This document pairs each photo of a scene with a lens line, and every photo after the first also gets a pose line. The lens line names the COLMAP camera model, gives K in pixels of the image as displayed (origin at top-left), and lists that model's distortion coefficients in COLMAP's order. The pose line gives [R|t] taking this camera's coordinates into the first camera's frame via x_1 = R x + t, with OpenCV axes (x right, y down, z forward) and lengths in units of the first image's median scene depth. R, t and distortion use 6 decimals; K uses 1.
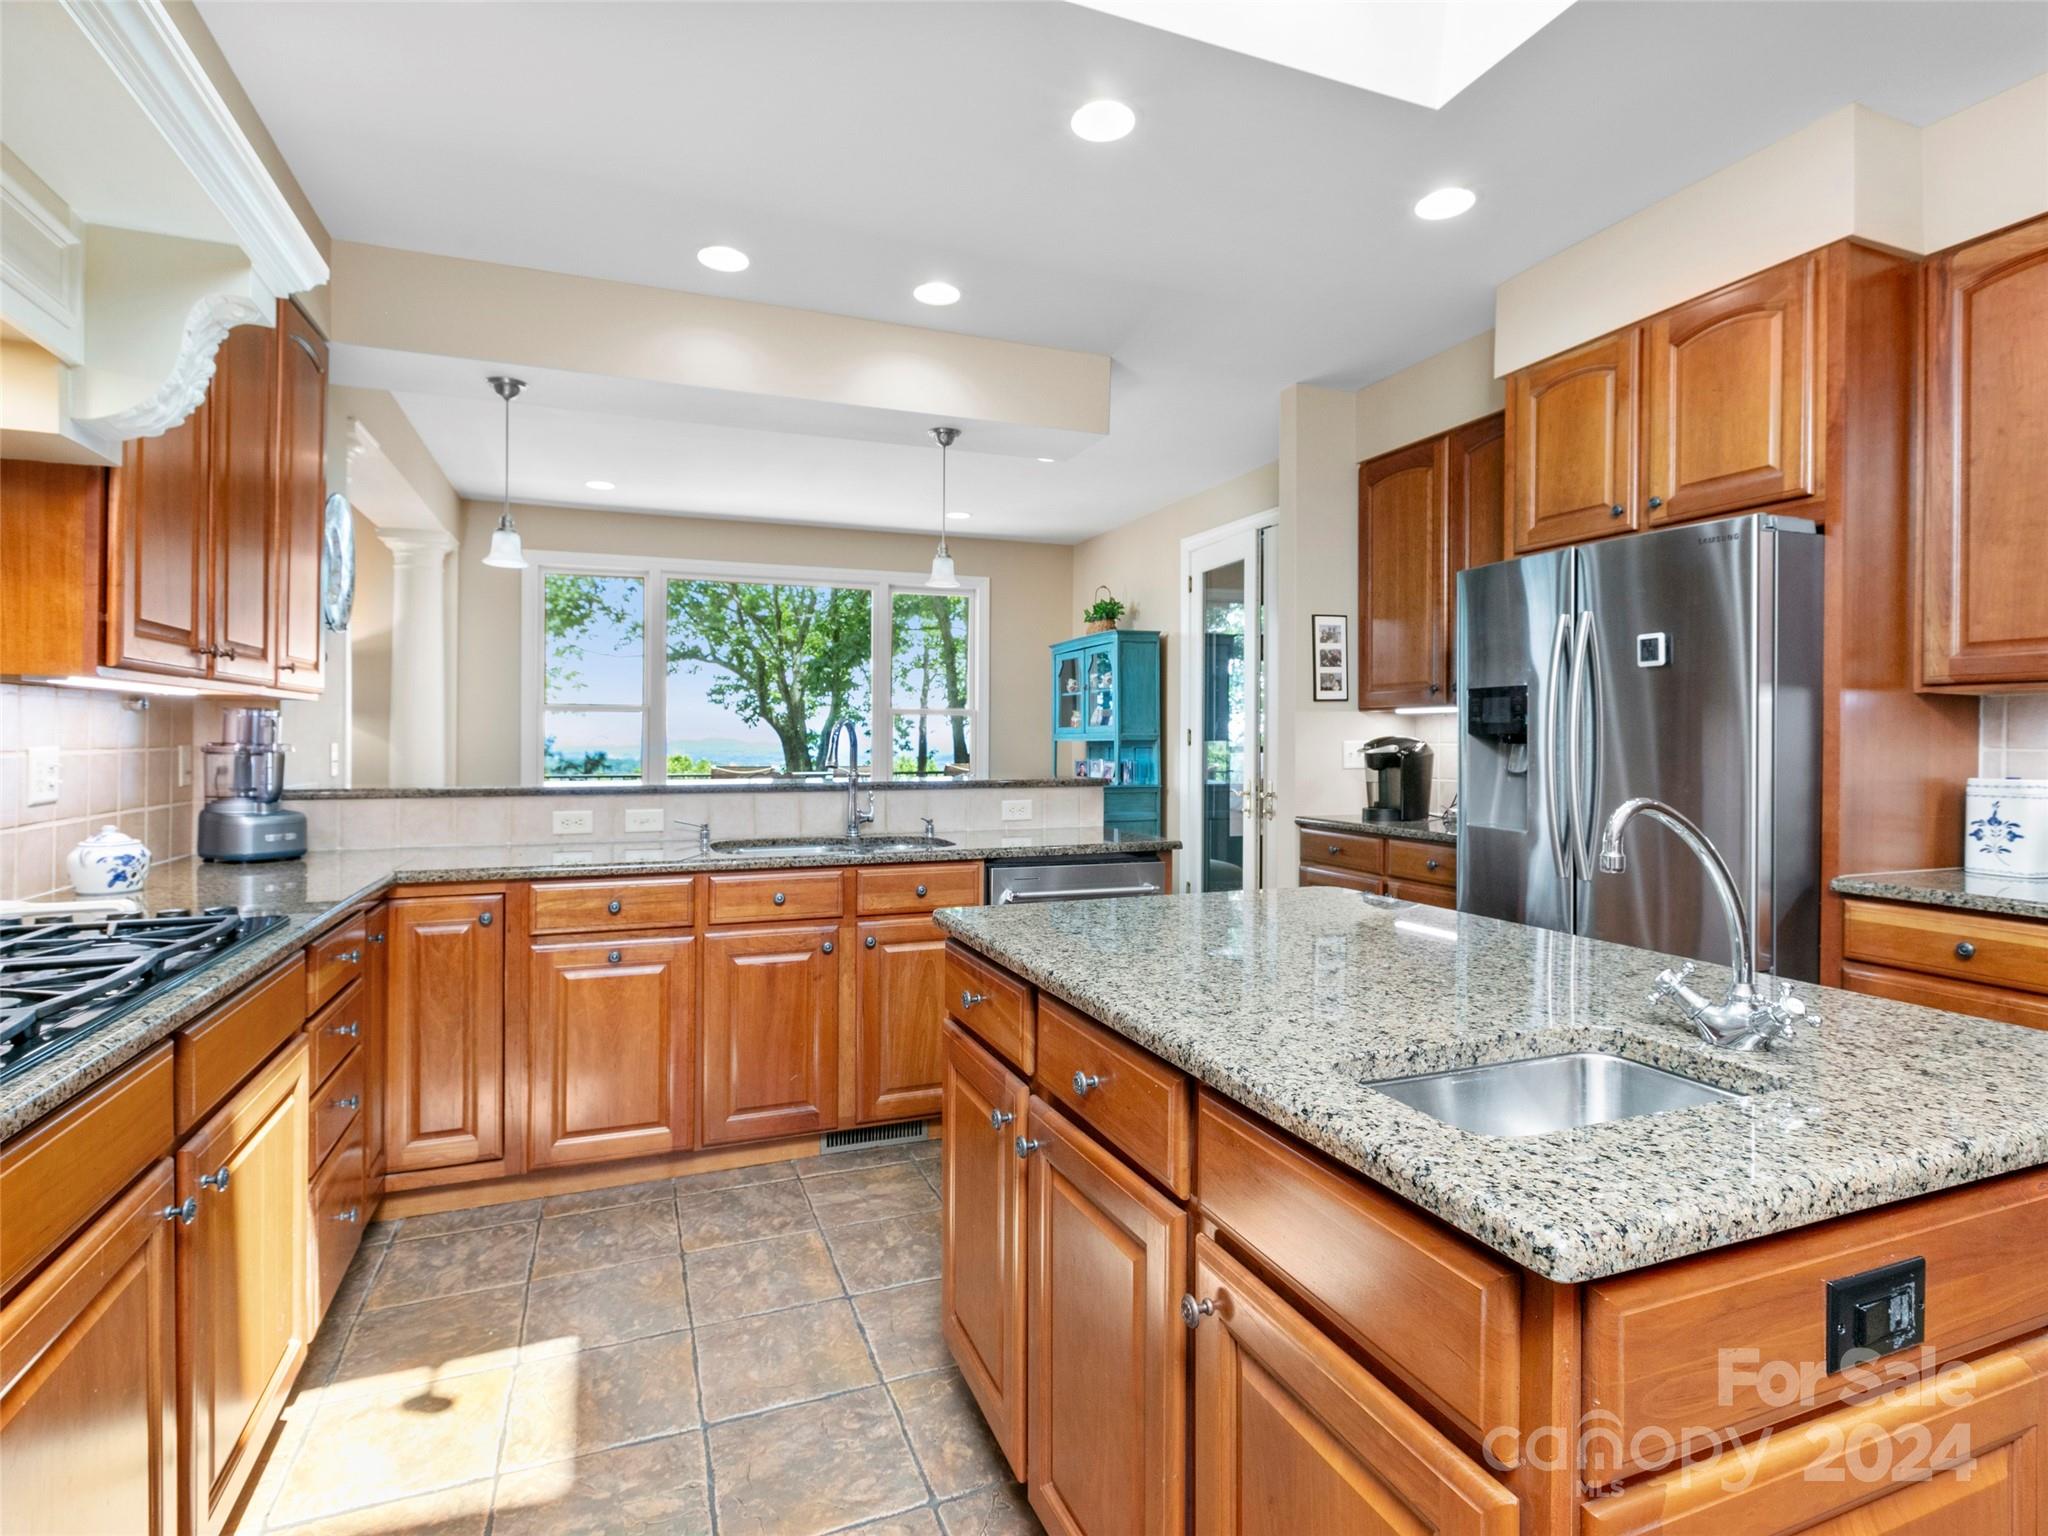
lens RADIAL K [[1034.2, 0, 1020.7], [0, 1034.2, 737.5], [0, 0, 1]] dist [-0.001820, -0.000578]
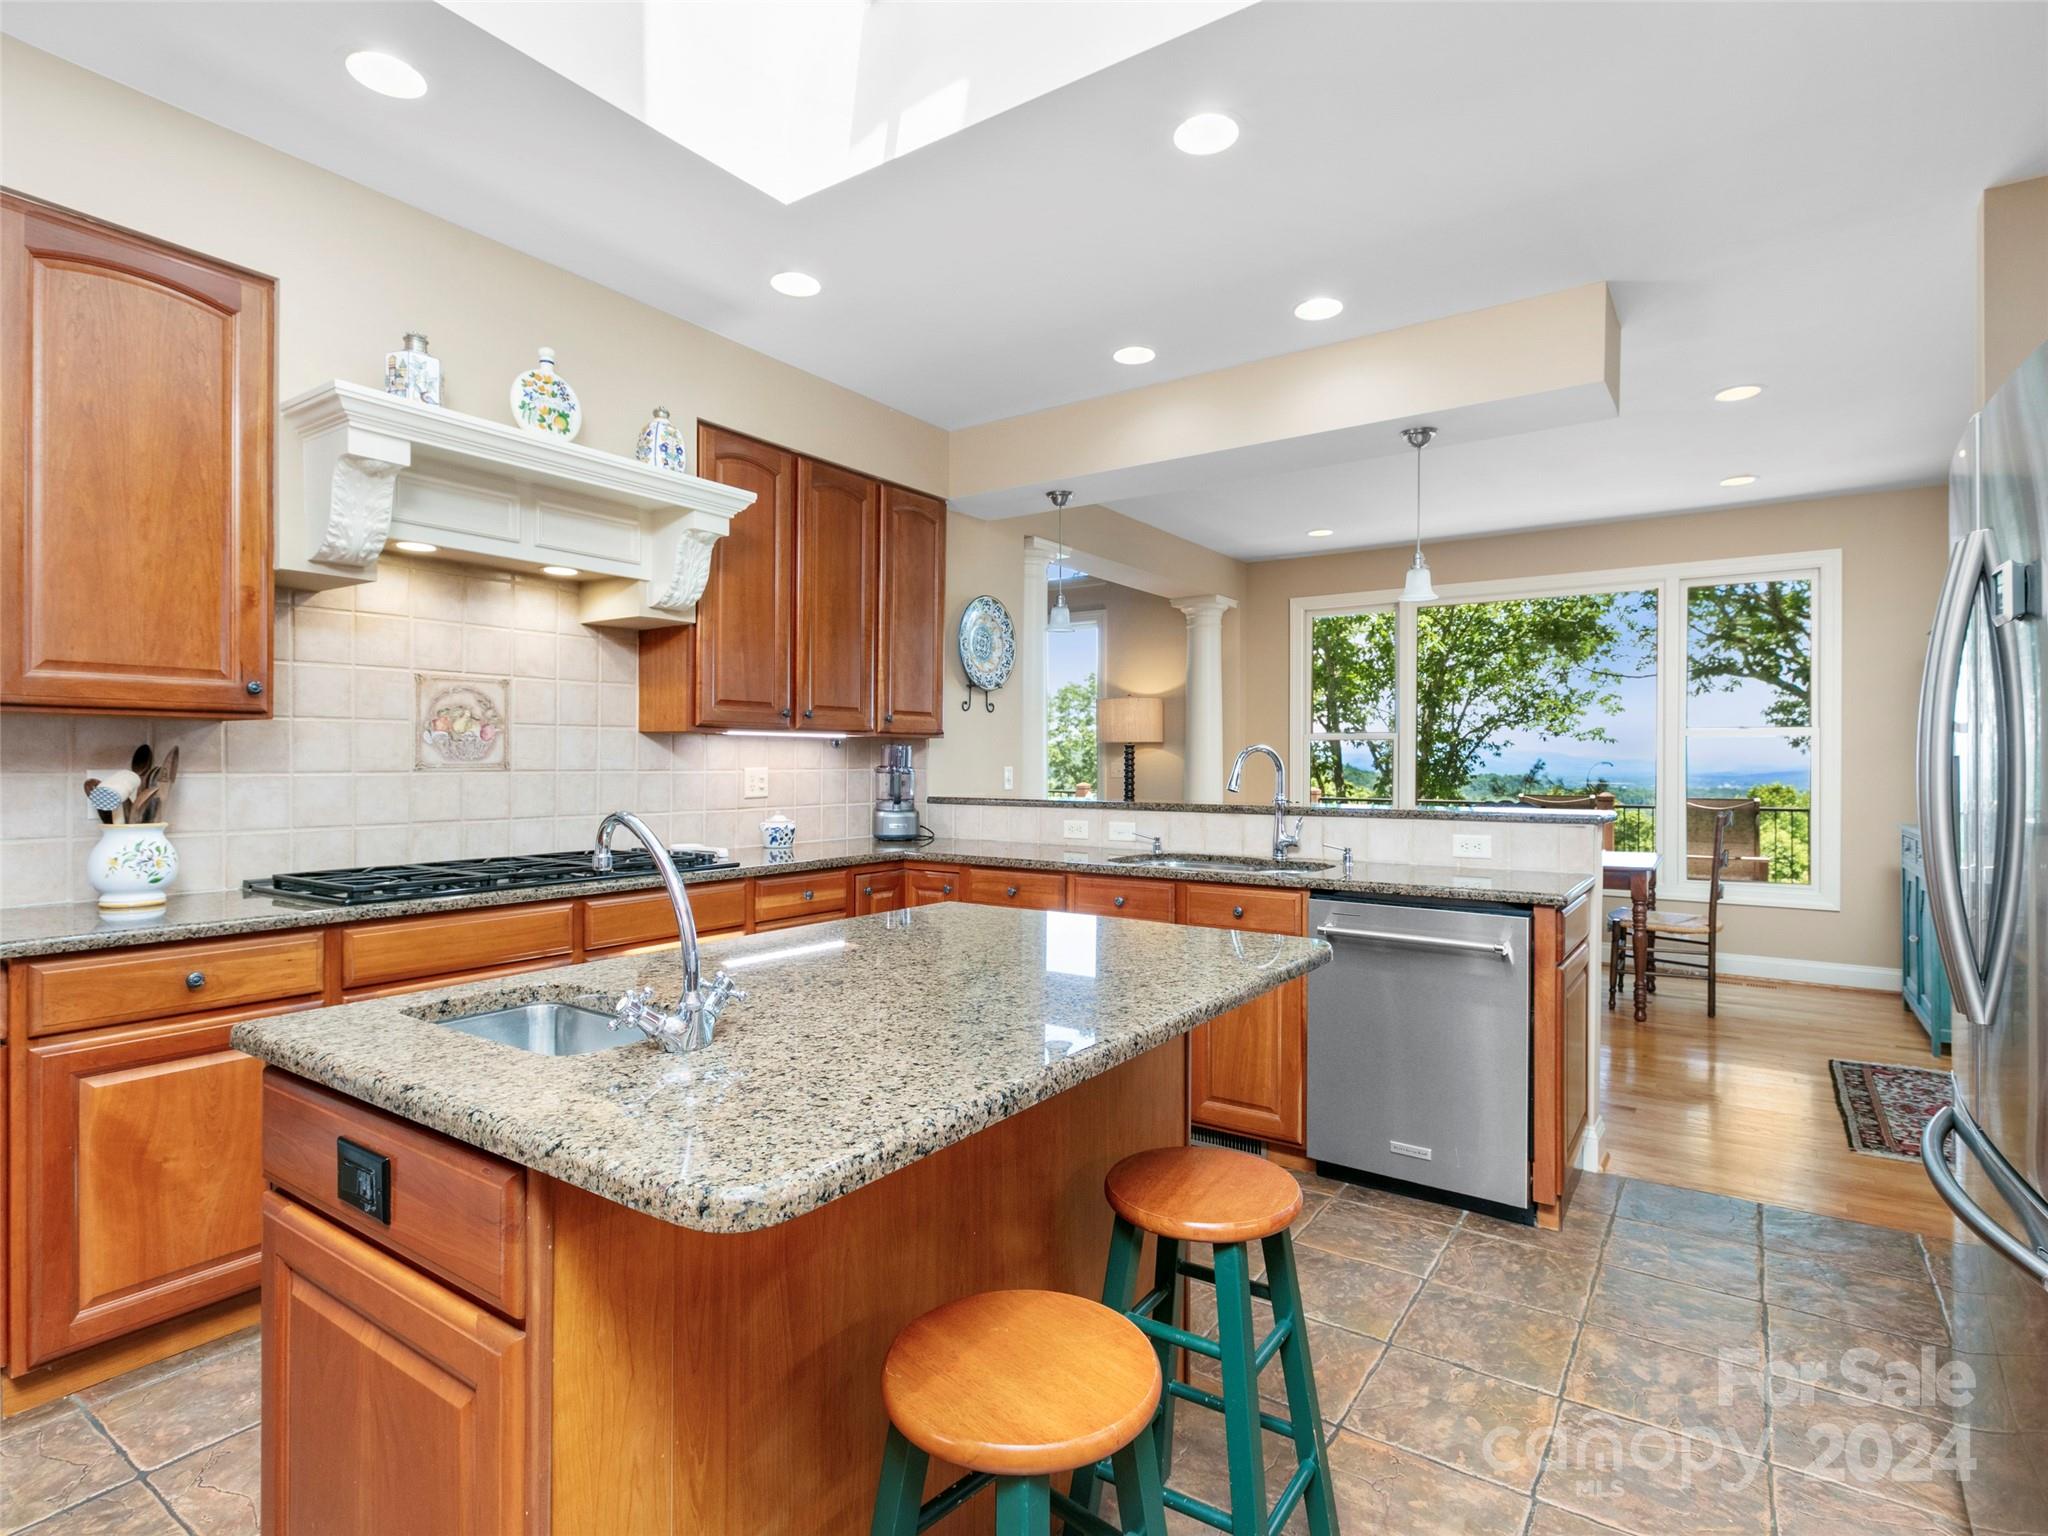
lens RADIAL K [[1035.3, 0, 1030.9], [0, 1035.3, 768.7], [0, 0, 1]] dist [0.000589, -0.001430]
pose [[0.566765, 0.005516, -0.823861, 0.535414], [-0.001631, 0.999983, 0.005574, 0.000081], [0.823878, -0.001816, 0.566764, 0.205680]]
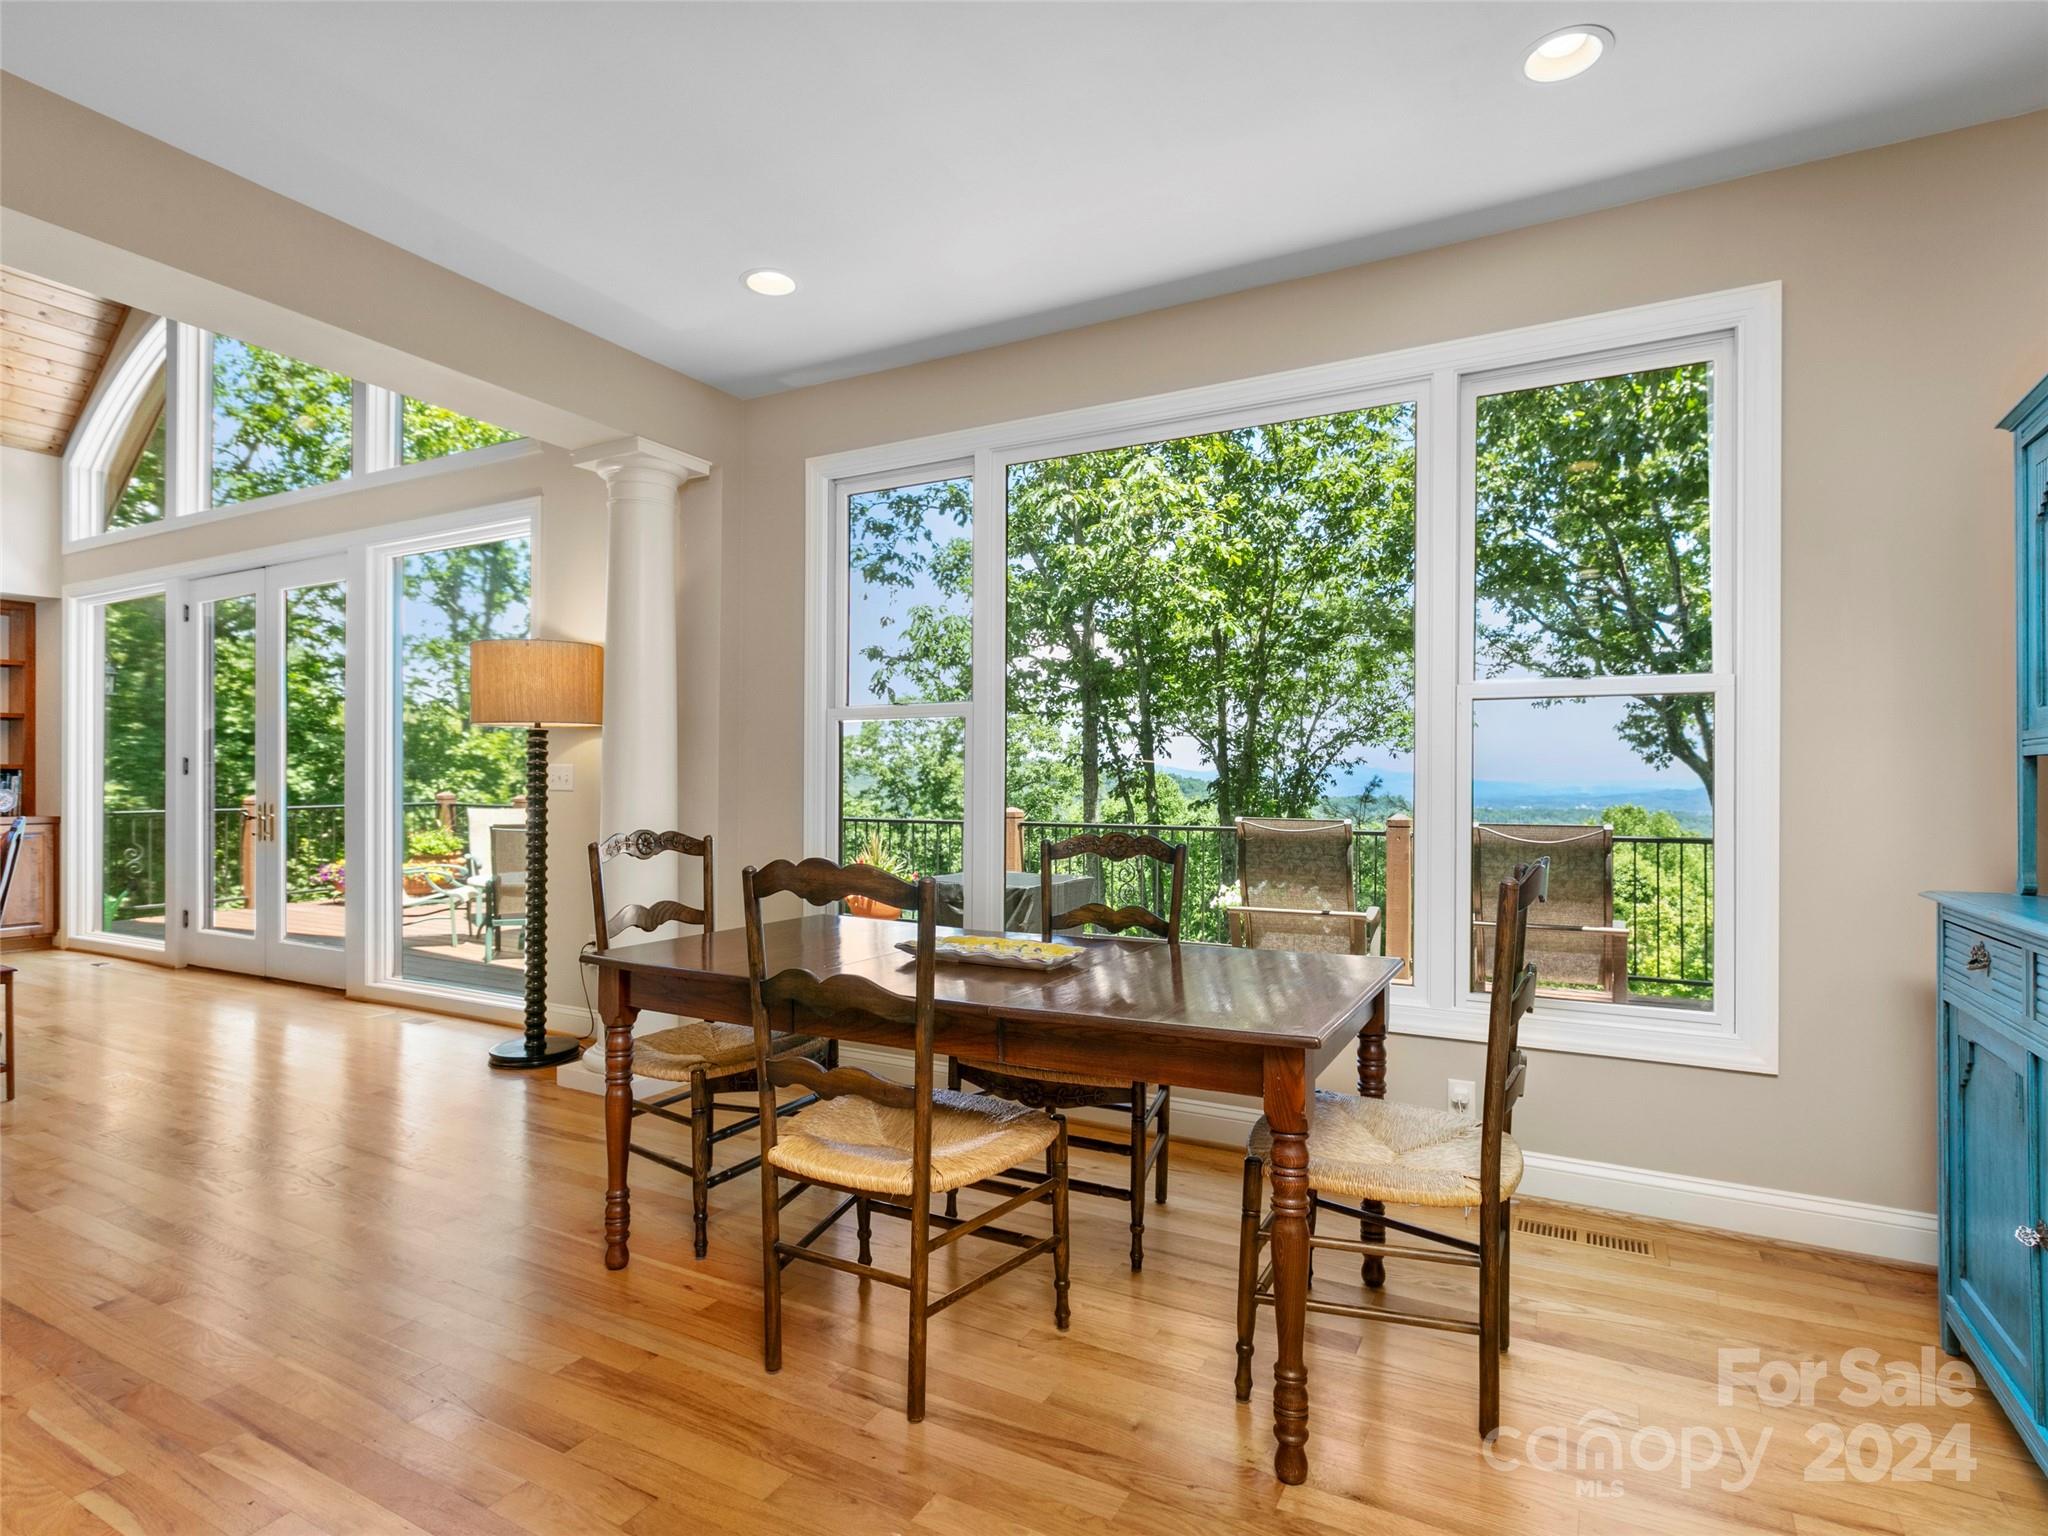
lens RADIAL K [[1053.4, 0, 1032.1], [0, 1053.4, 790.4], [0, 0, 1]] dist [-0.000629, 0.000265]
pose [[0.653558, 0.005917, -0.756853, 0.149965], [-0.002478, 0.999981, 0.005679, 0.023306], [0.756872, -0.001836, 0.653560, 1.246319]]
